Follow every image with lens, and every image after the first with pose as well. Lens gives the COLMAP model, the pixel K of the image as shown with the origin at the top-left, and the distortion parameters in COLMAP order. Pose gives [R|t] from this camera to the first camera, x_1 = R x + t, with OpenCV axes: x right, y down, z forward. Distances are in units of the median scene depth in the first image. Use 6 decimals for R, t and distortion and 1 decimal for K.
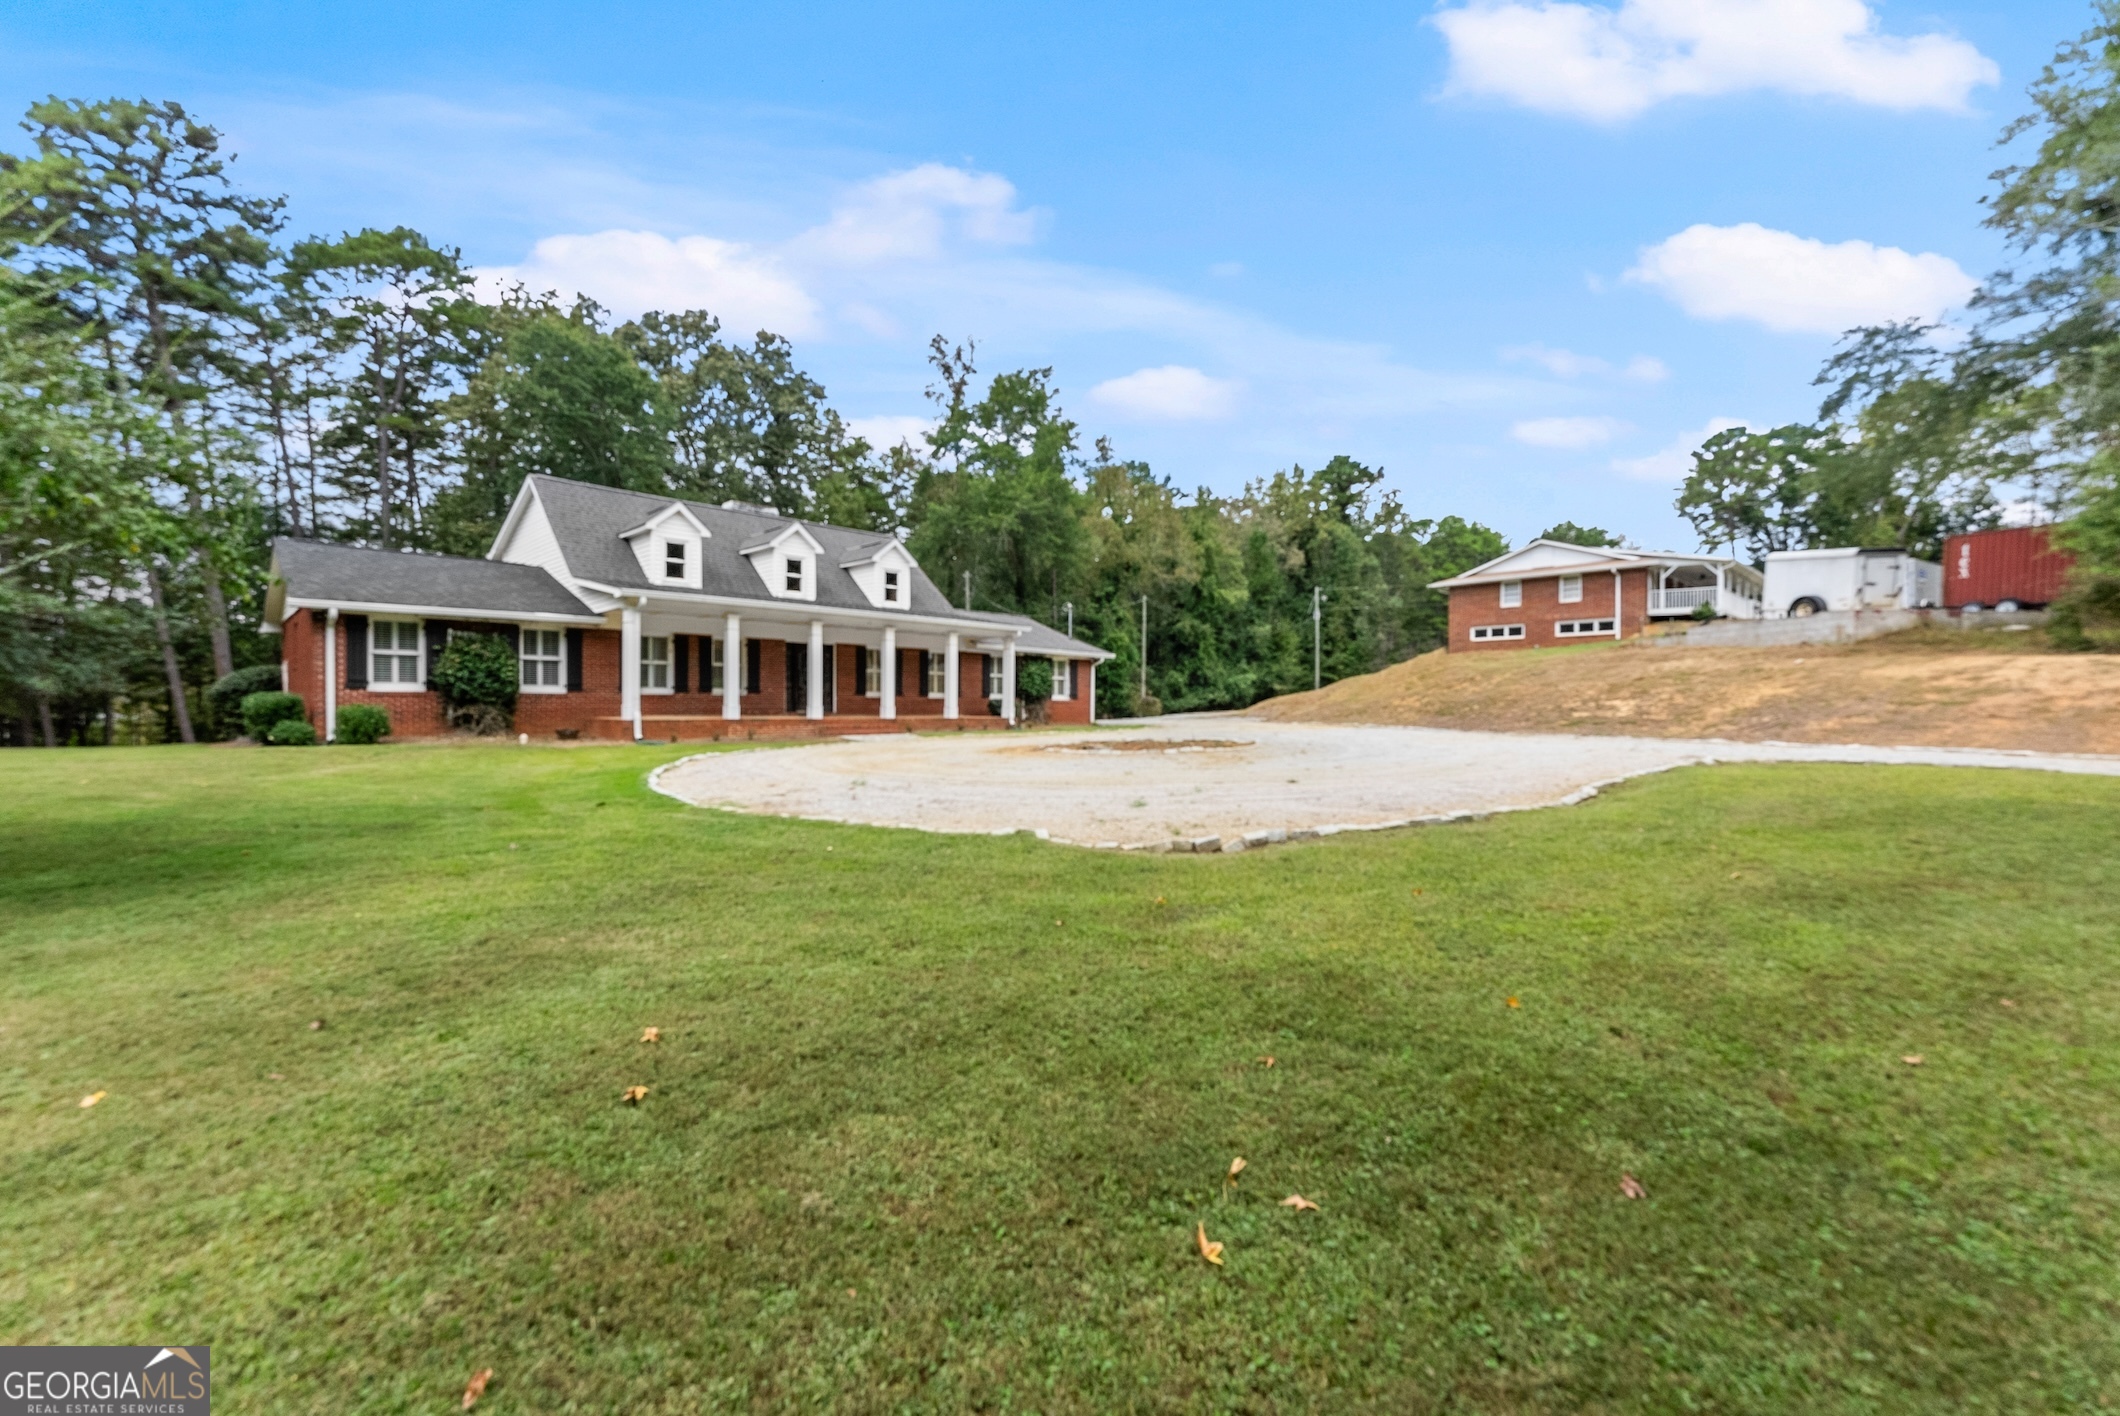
lens RADIAL K [[852.1, 0, 1062.3], [0, 852.1, 709.1], [0, 0, 1]] dist [-0.005898, 0.000643]
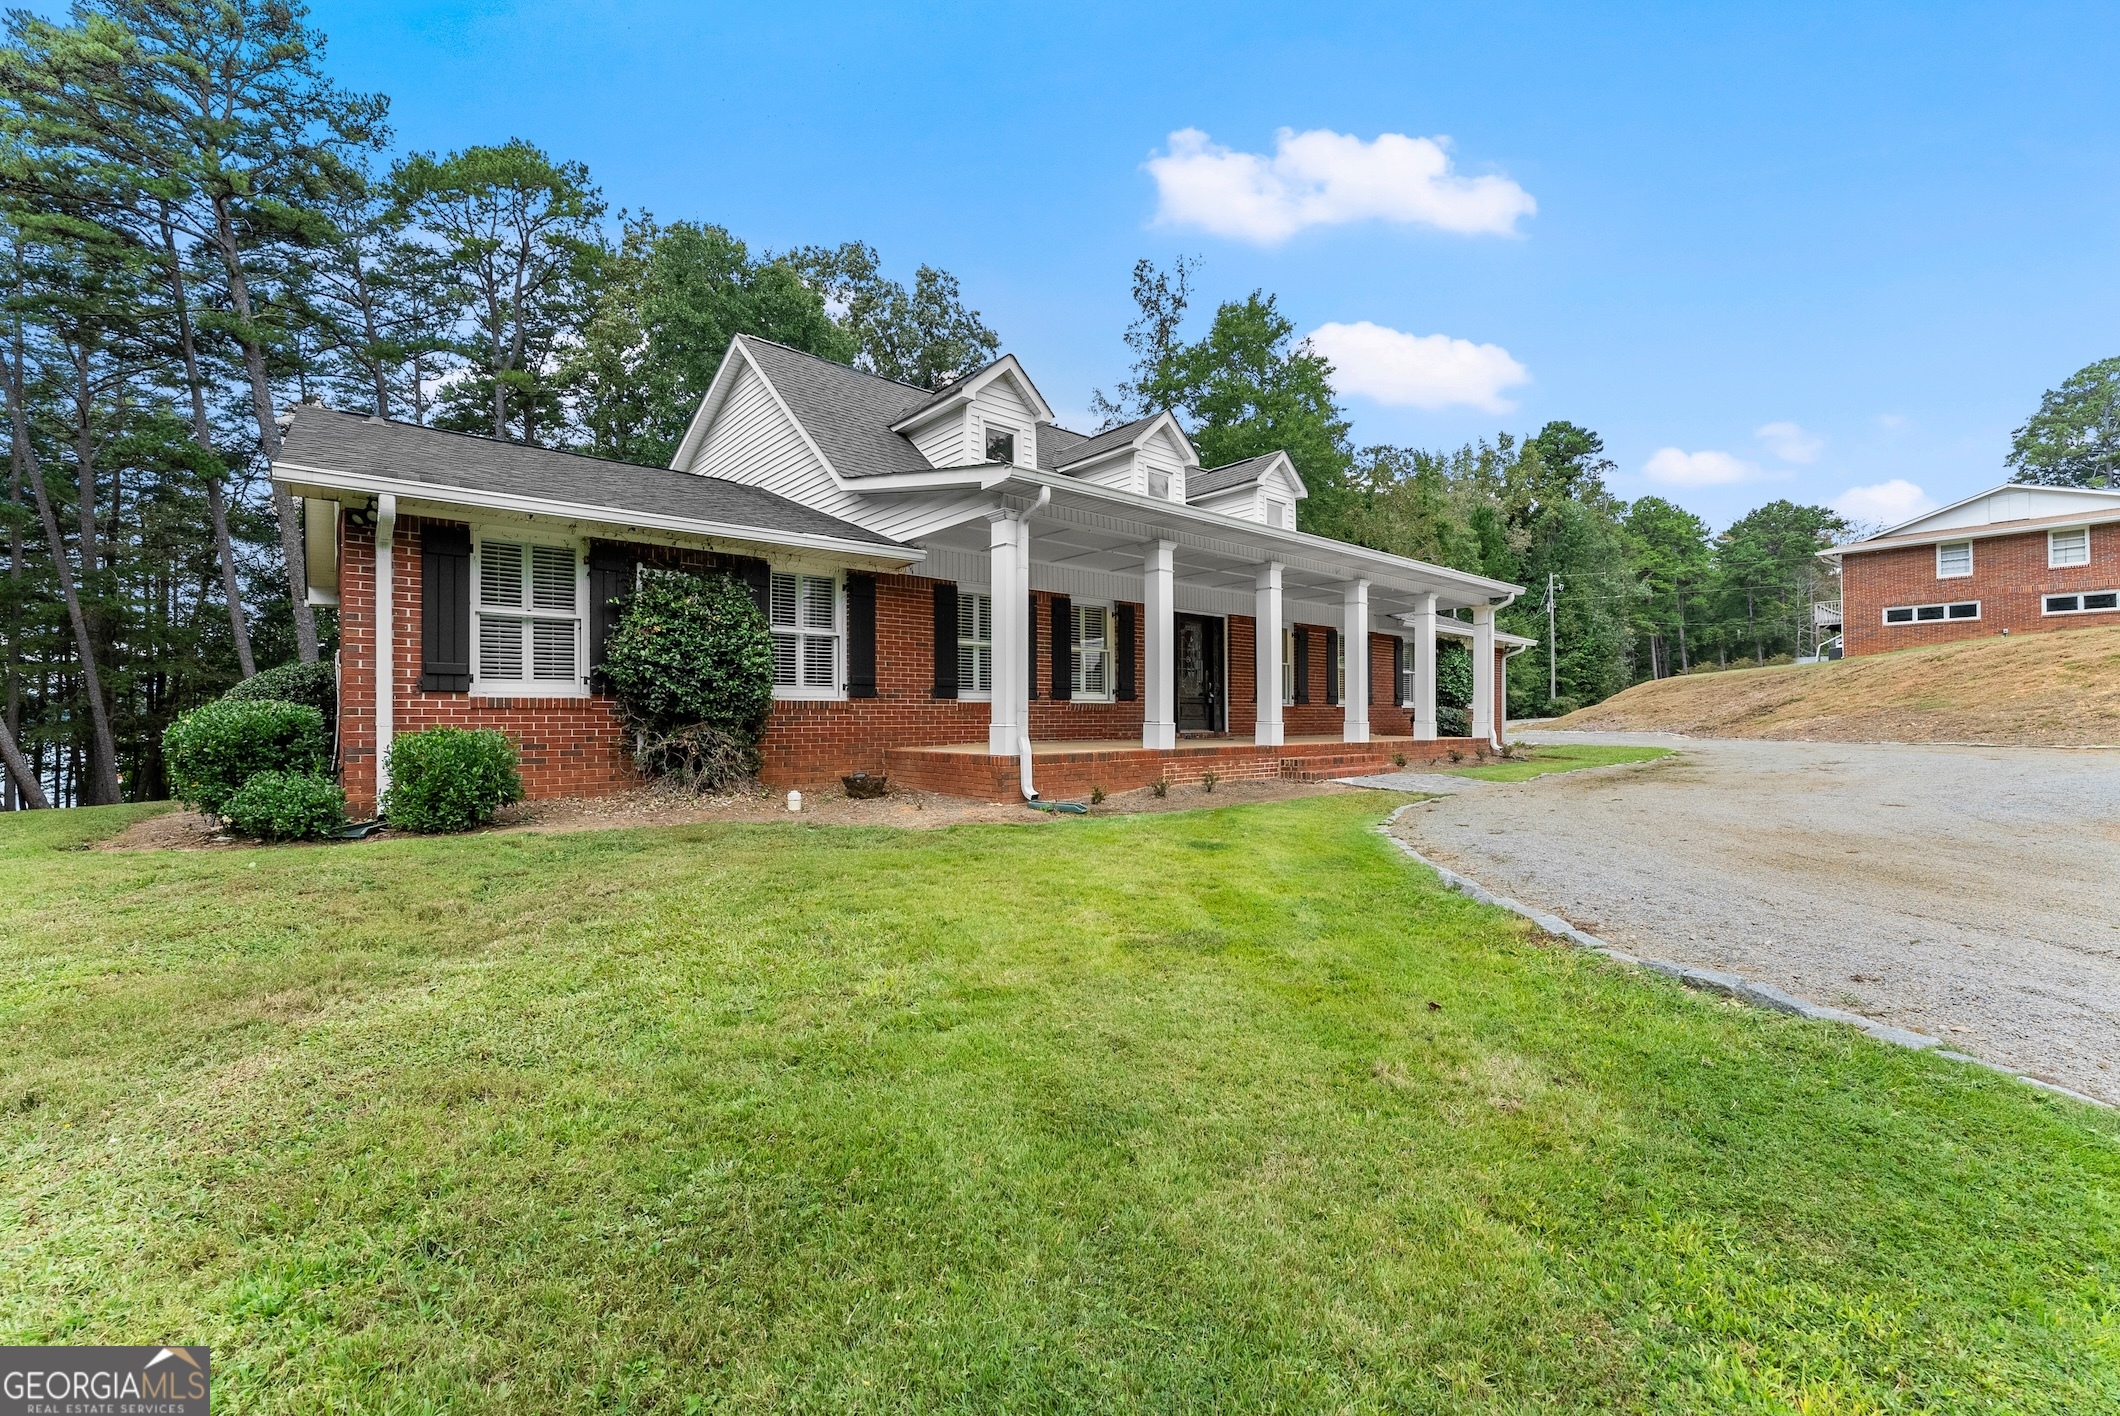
lens RADIAL K [[852.1, 0, 1074.2], [0, 852.1, 714.2], [0, 0, 1]] dist [-0.005898, 0.000643]
pose [[0.996904, -0.008721, -0.078147, -0.425763], [0.008134, 0.999936, -0.007826, -0.006145], [0.078210, 0.007167, 0.996911, 0.529228]]
